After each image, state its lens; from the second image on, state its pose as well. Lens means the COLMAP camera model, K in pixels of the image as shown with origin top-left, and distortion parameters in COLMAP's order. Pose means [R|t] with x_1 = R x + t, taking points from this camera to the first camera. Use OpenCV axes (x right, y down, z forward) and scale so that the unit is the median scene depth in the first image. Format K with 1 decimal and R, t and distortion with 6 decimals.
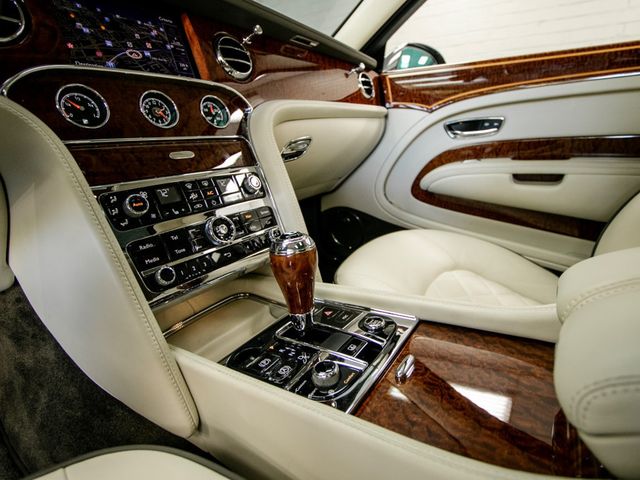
lens RADIAL K [[341.4, 0, 327.0], [0, 341.4, 226.6], [0, 0, 1]] dist [-0.021145, 0.002452]
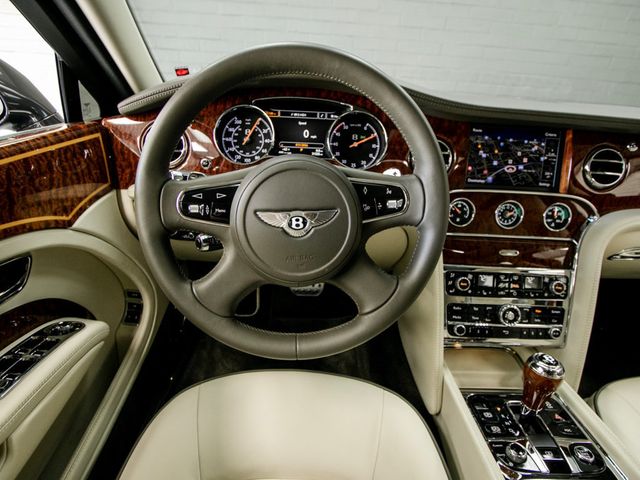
lens RADIAL K [[341.4, 0, 326.4], [0, 341.4, 257.6], [0, 0, 1]] dist [-0.021145, 0.002452]
pose [[0.553570, 0.442218, -0.705693, 0.132231], [-0.277819, 0.896890, 0.344100, -0.413281], [0.785096, 0.005571, 0.619349, -0.397365]]
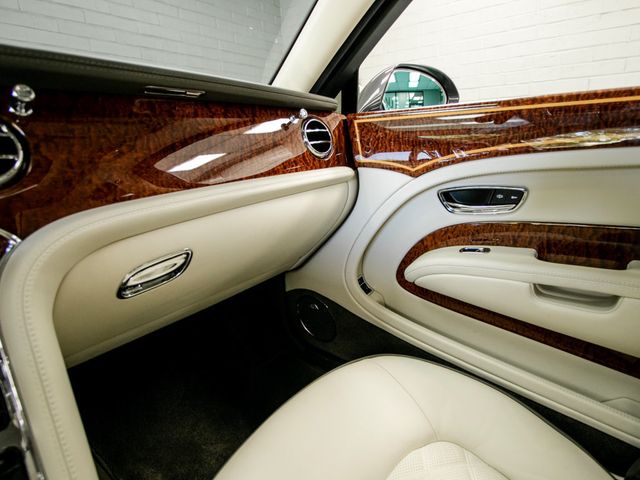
lens RADIAL K [[341.4, 0, 345.4], [0, 341.4, 249.4], [0, 0, 1]] dist [-0.021145, 0.002452]
pose [[0.997226, 0.008489, -0.073942, 0.403258], [-0.004562, 0.998578, 0.053120, -0.420447], [0.074288, -0.052635, 0.995847, 0.575465]]
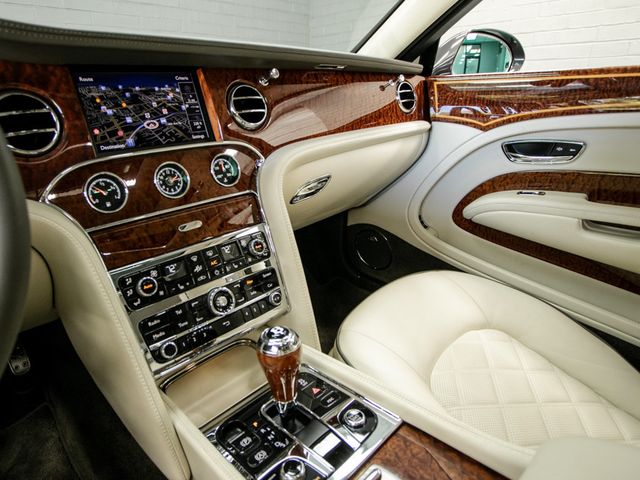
lens RADIAL K [[381.2, 0, 277.1], [0, 381.2, 239.1], [0, 0, 1]] dist [-0.009370, 0.002217]
pose [[0.967318, 0.088948, -0.237452, 0.110175], [-0.059093, 0.989748, 0.130026, -0.305193], [0.246583, -0.111745, 0.962658, -0.077228]]
